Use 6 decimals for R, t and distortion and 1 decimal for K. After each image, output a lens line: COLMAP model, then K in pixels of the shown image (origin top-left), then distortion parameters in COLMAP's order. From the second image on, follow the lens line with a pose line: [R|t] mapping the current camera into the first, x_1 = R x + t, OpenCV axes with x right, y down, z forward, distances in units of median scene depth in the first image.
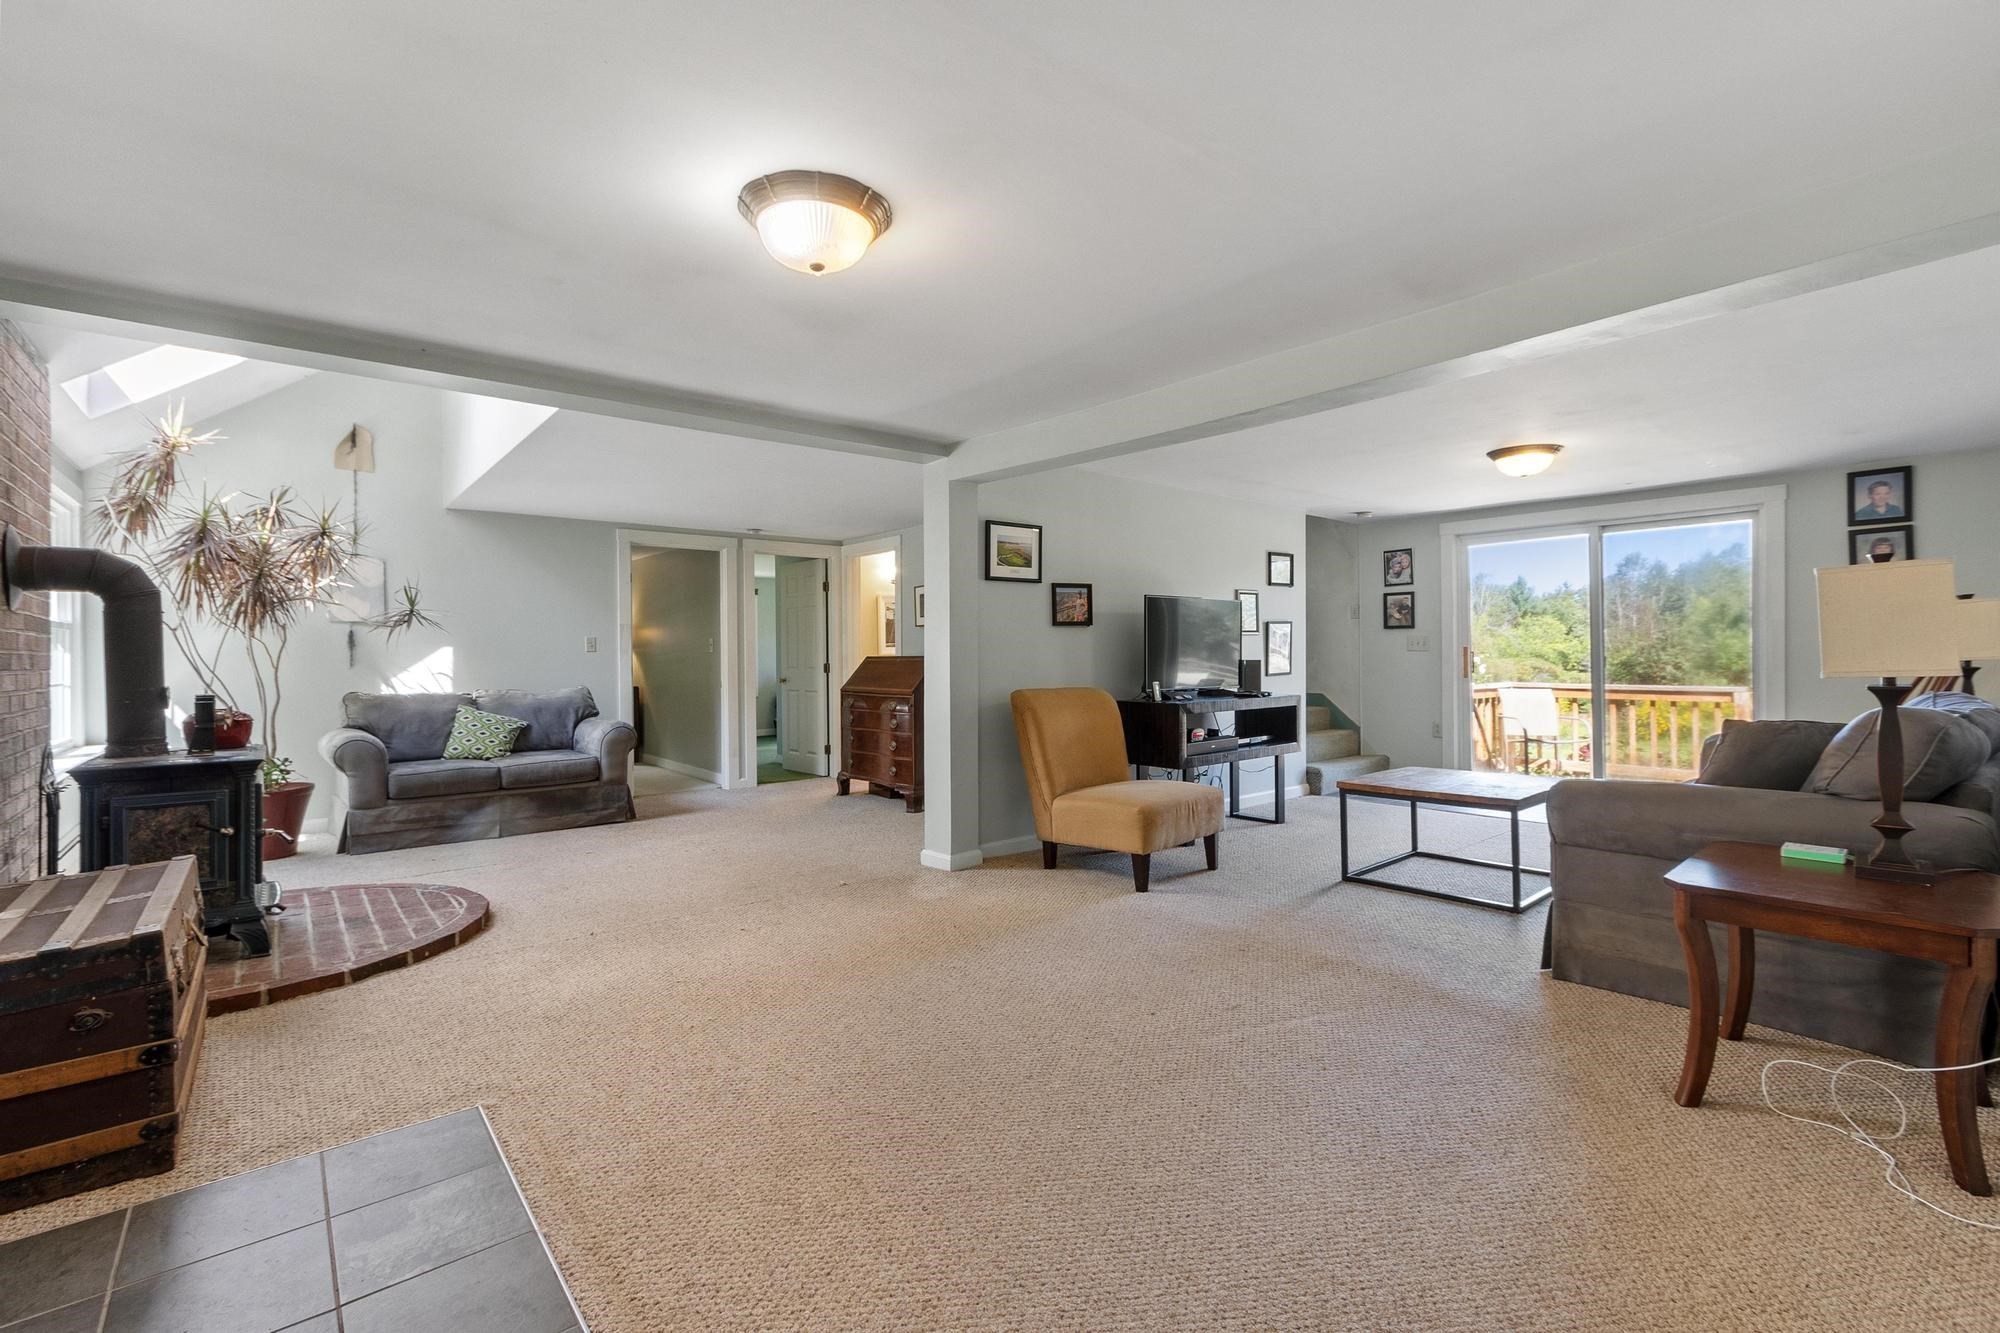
lens RADIAL K [[873.0, 0, 991.4], [0, 873.0, 662.4], [0, 0, 1]] dist [0.001271, 0.000004]
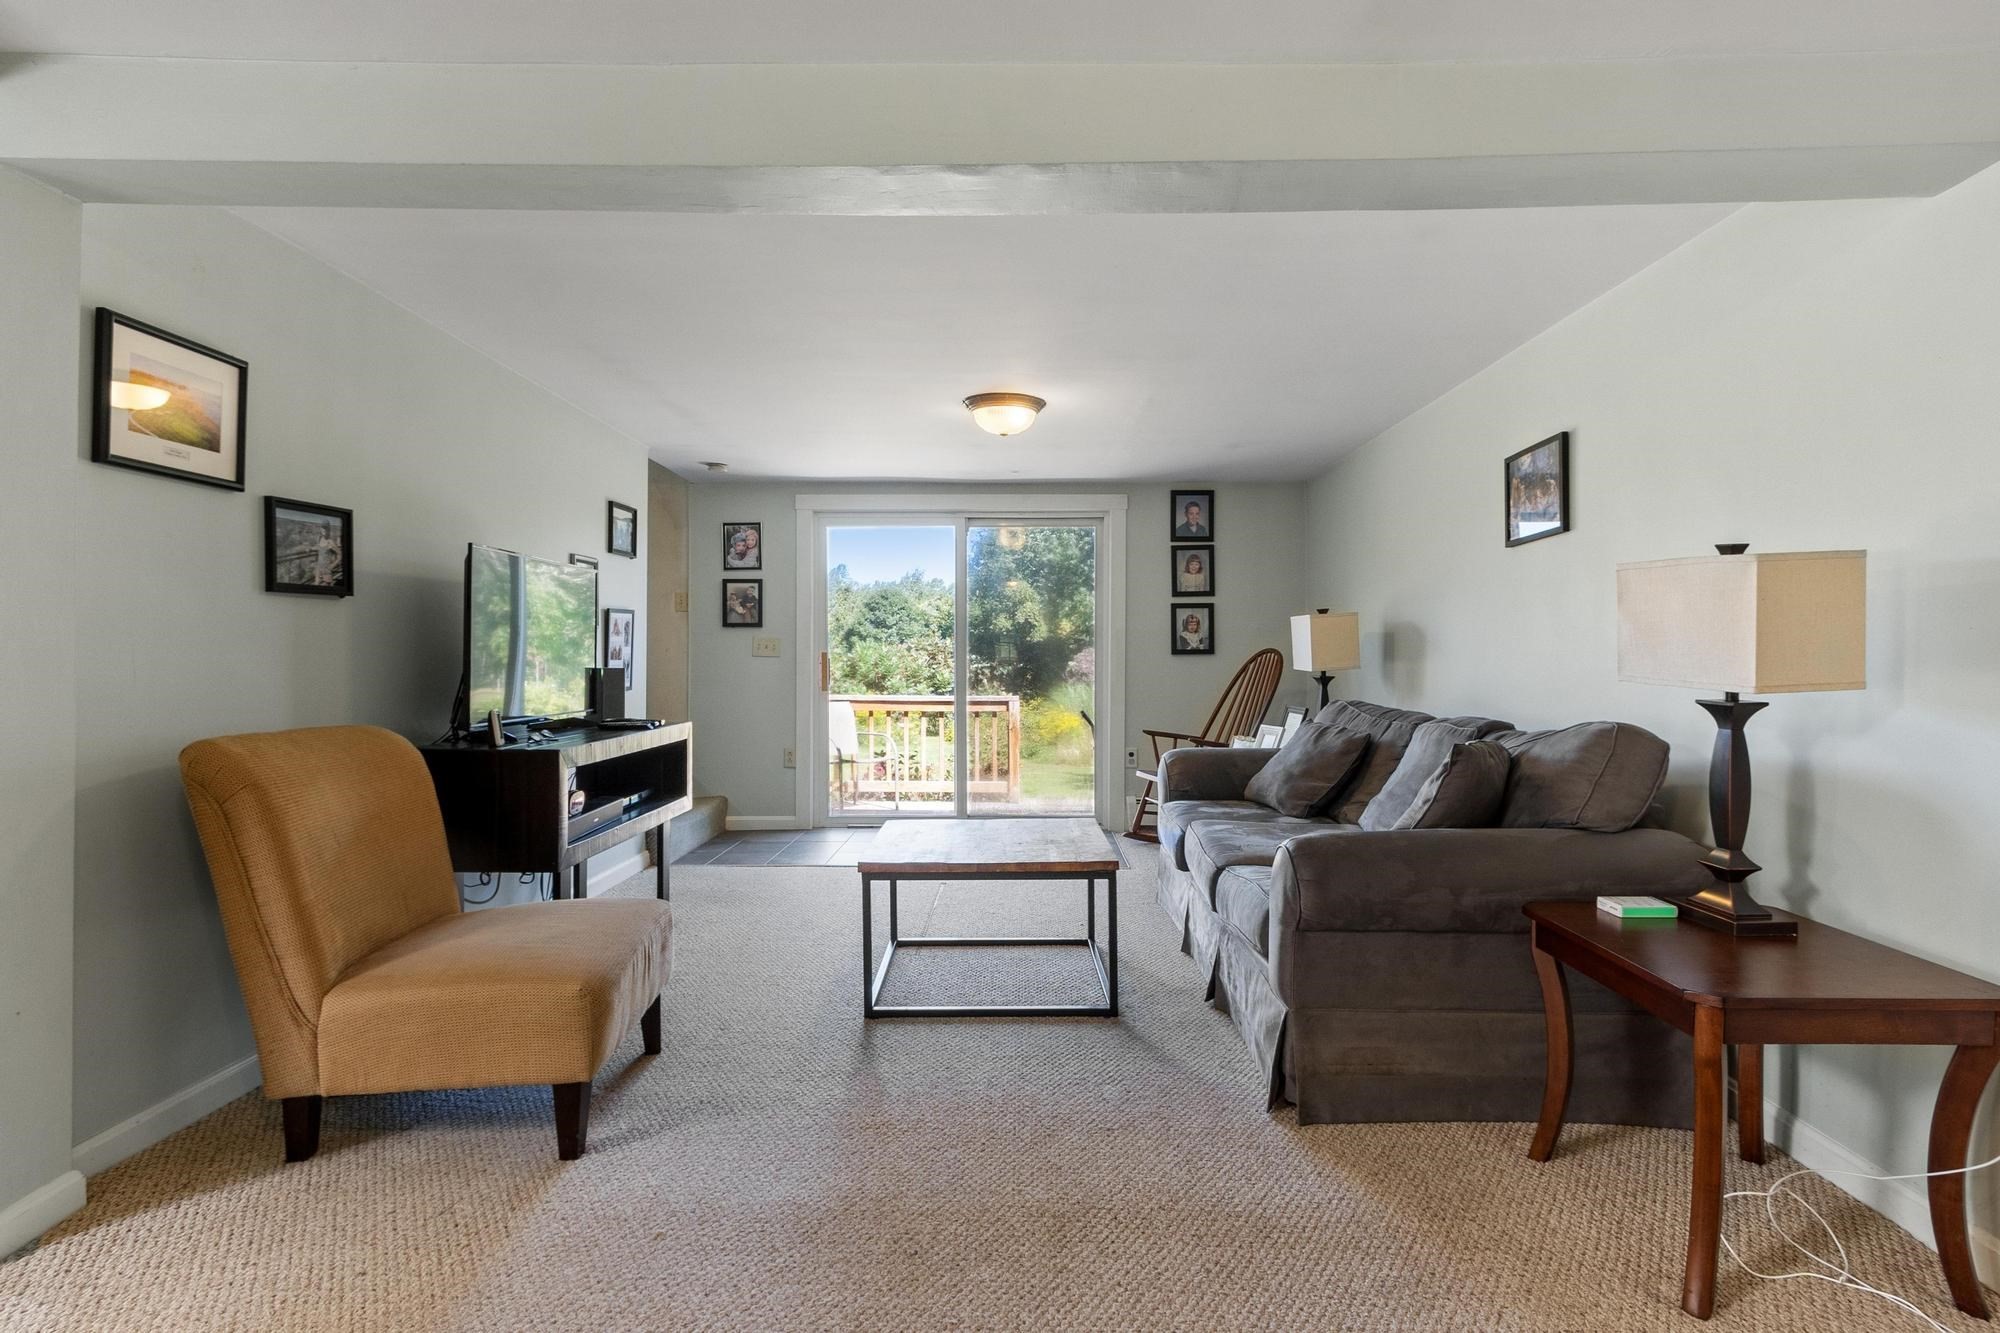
lens RADIAL K [[1017.4, 0, 989.1], [0, 1017.4, 661.0], [0, 0, 1]] dist [0.002003, -0.000847]
pose [[0.657961, 0.007543, 0.753014, -0.078600], [-0.000086, 0.999951, -0.009942, -0.000912], [-0.753052, 0.006476, 0.657929, 0.374261]]
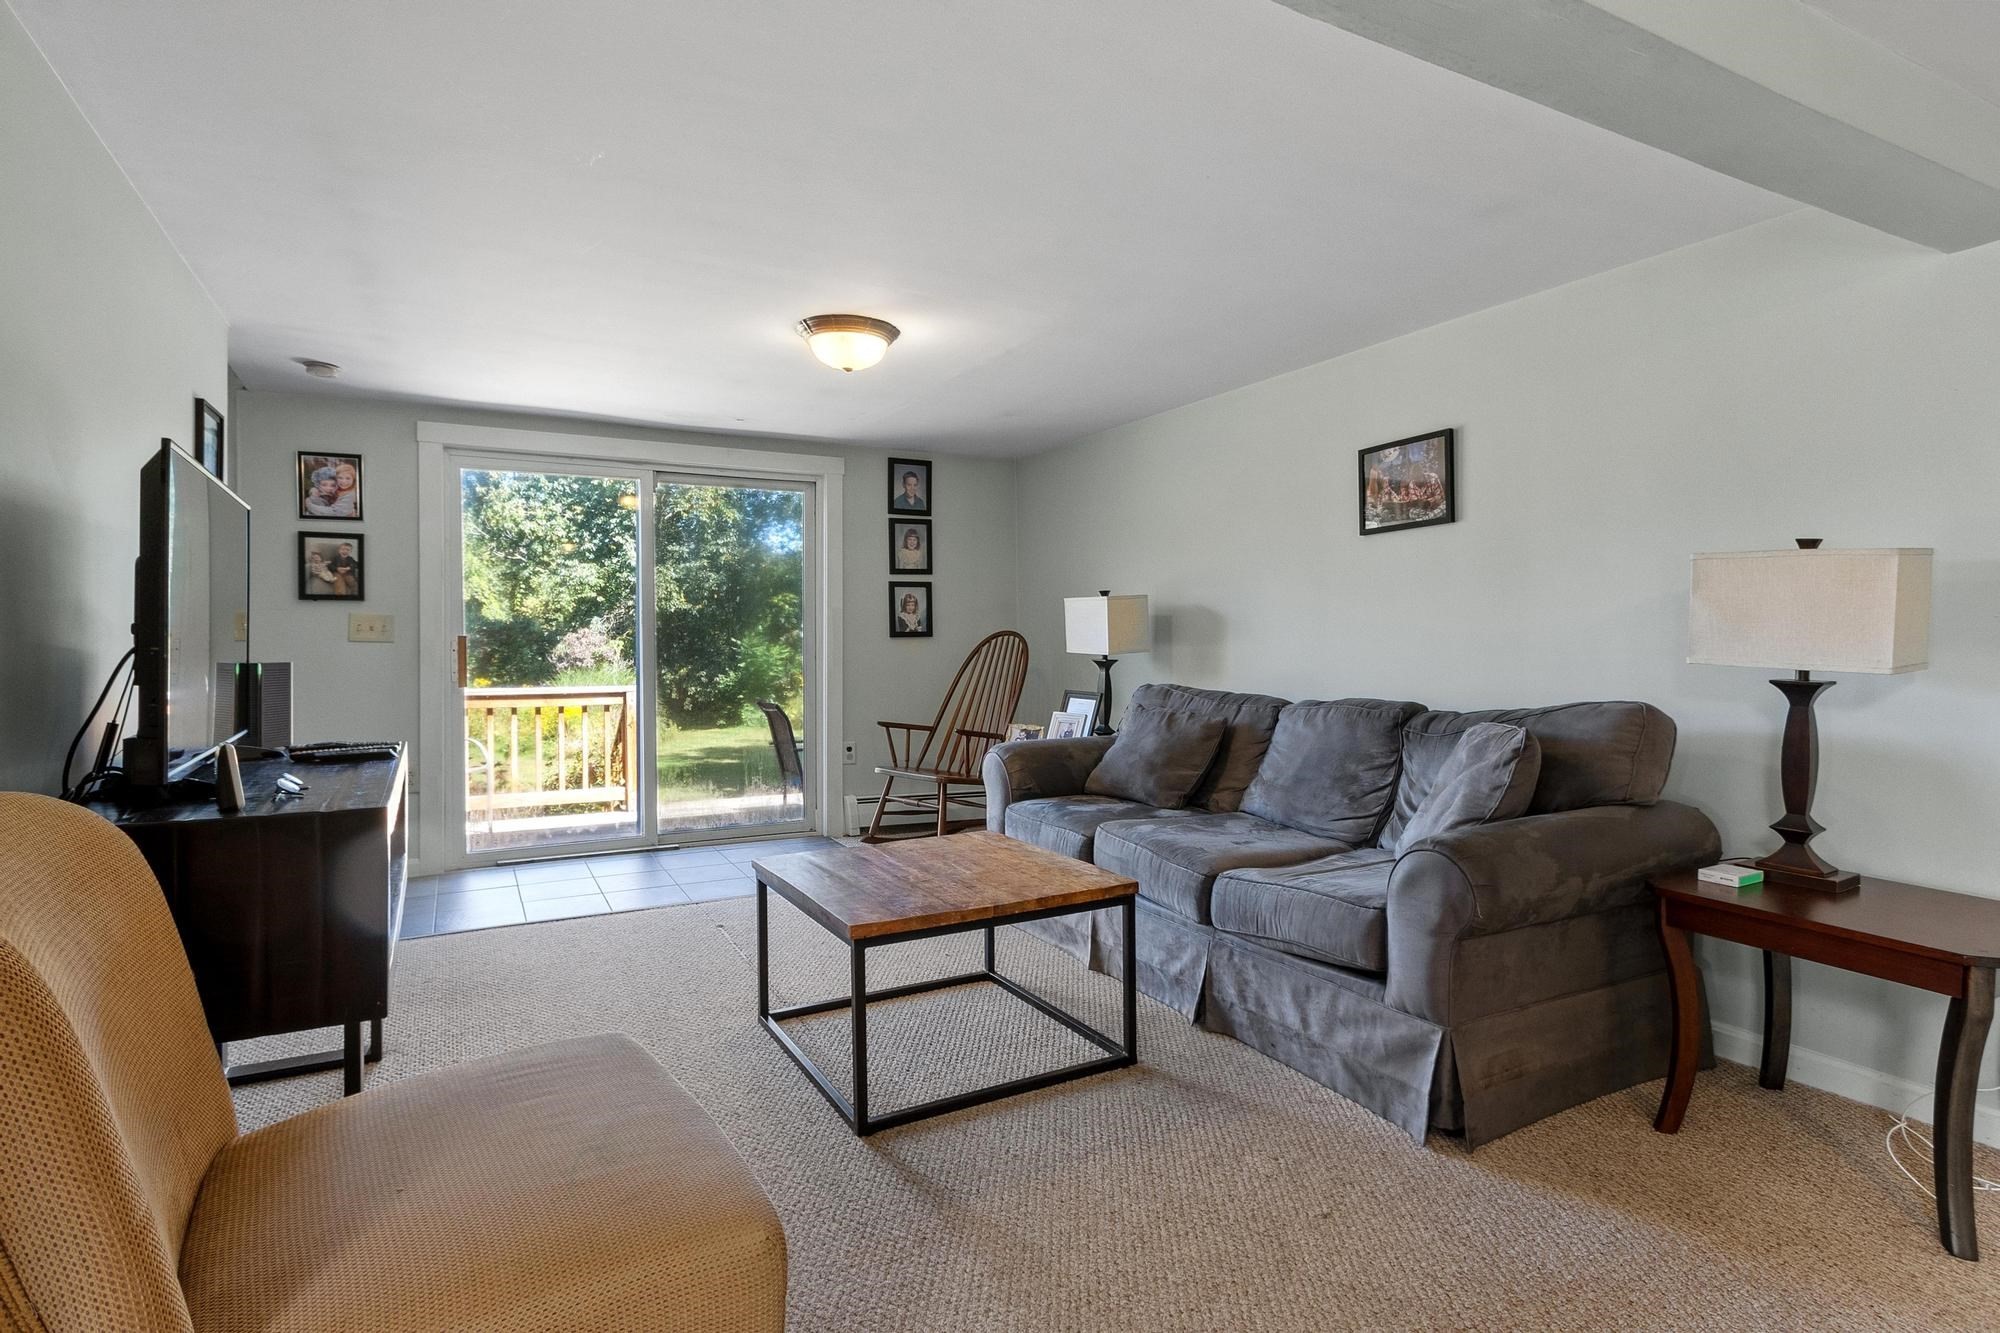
lens RADIAL K [[1028.4, 0, 986.2], [0, 1028.4, 644.7], [0, 0, 1]] dist [-0.001159, -0.000157]
pose [[0.207034, 0.002720, 0.978330, -0.097082], [0.009670, 0.999942, -0.004826, -0.006231], [-0.978286, 0.010459, 0.206996, 0.682119]]
